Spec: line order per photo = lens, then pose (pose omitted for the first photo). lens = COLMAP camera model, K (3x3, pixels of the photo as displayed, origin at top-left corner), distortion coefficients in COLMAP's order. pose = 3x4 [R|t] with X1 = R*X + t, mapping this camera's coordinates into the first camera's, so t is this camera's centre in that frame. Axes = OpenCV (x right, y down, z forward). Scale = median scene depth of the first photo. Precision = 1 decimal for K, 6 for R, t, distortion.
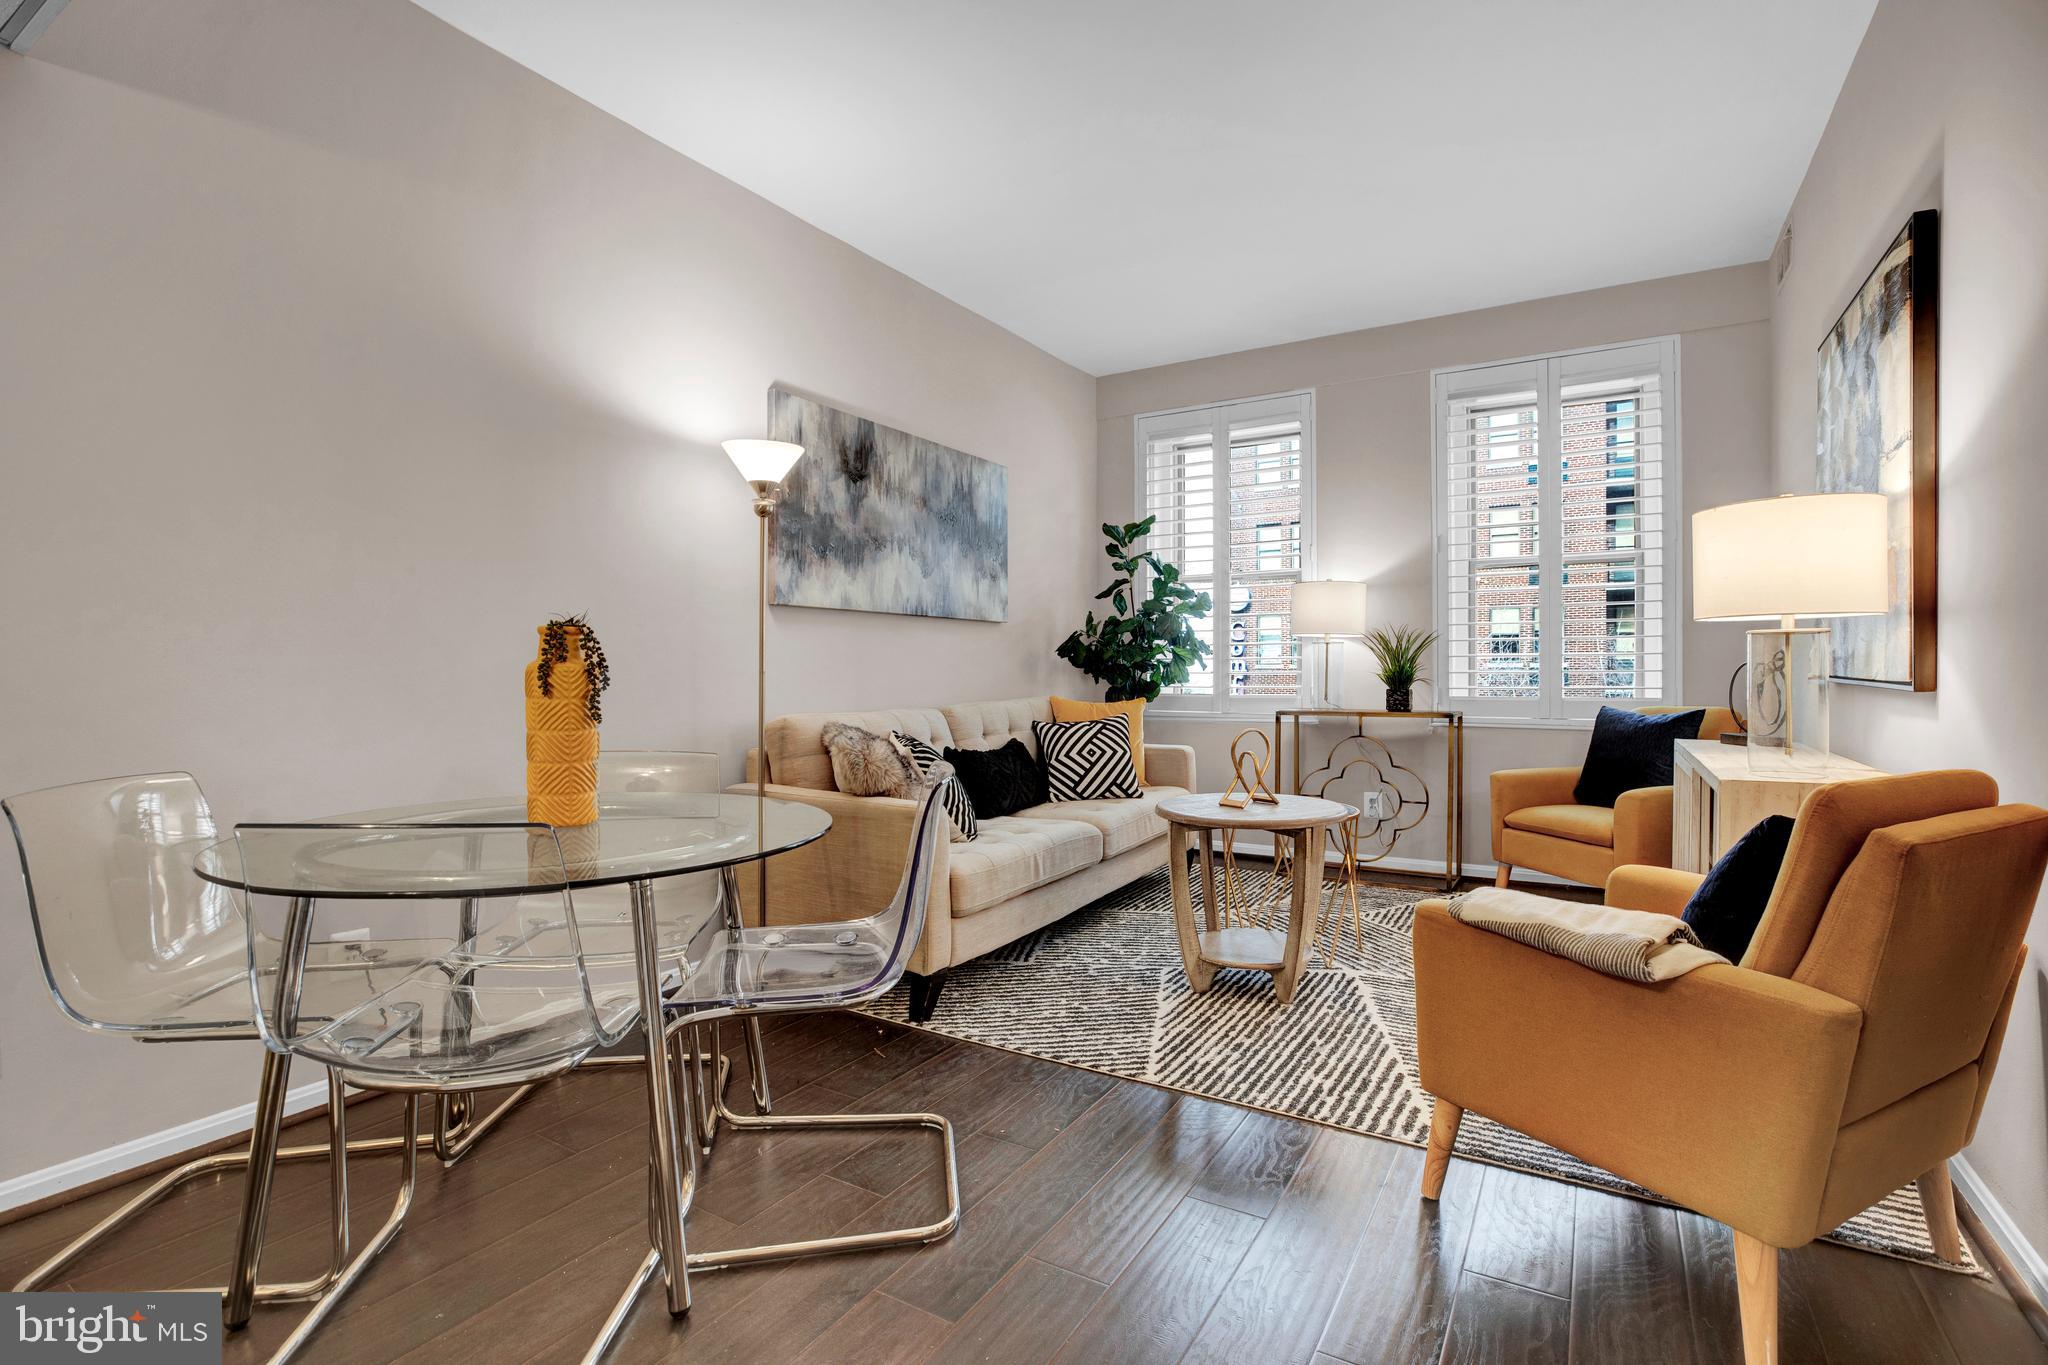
lens RADIAL K [[939.4, 0, 1040.5], [0, 939.4, 683.2], [0, 0, 1]] dist [-0.040563, 0.011041]
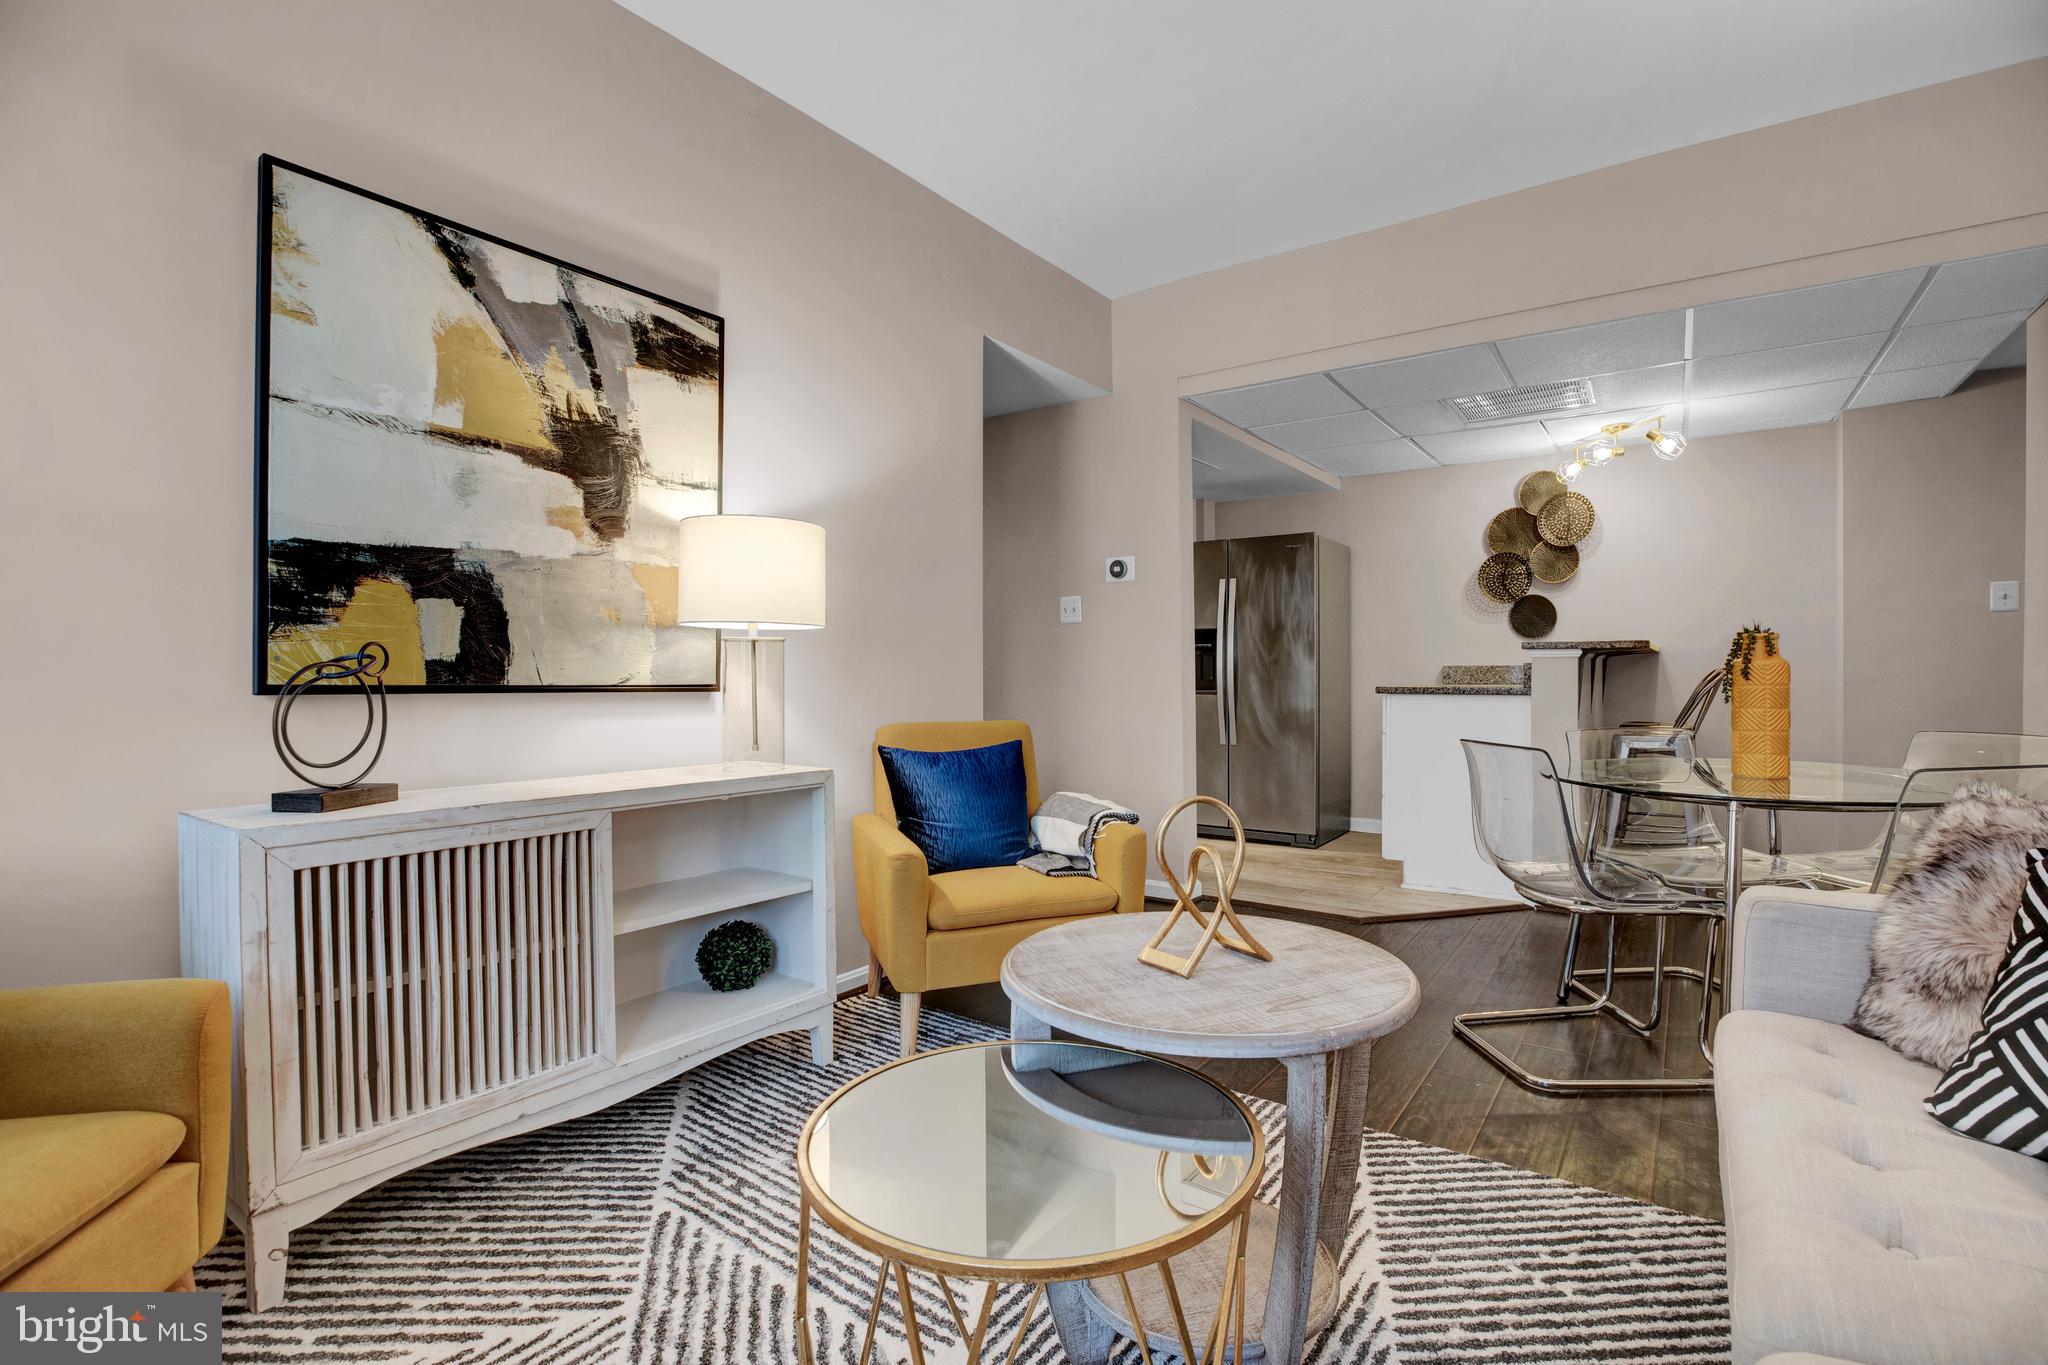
lens RADIAL K [[939.4, 0, 1049.6], [0, 939.4, 681.0], [0, 0, 1]] dist [-0.040563, 0.011041]
pose [[-0.997286, 0.009554, 0.072996, 0.212159], [0.011172, 0.999700, 0.021781, -0.014667], [-0.072766, 0.022537, -0.997094, 1.175927]]
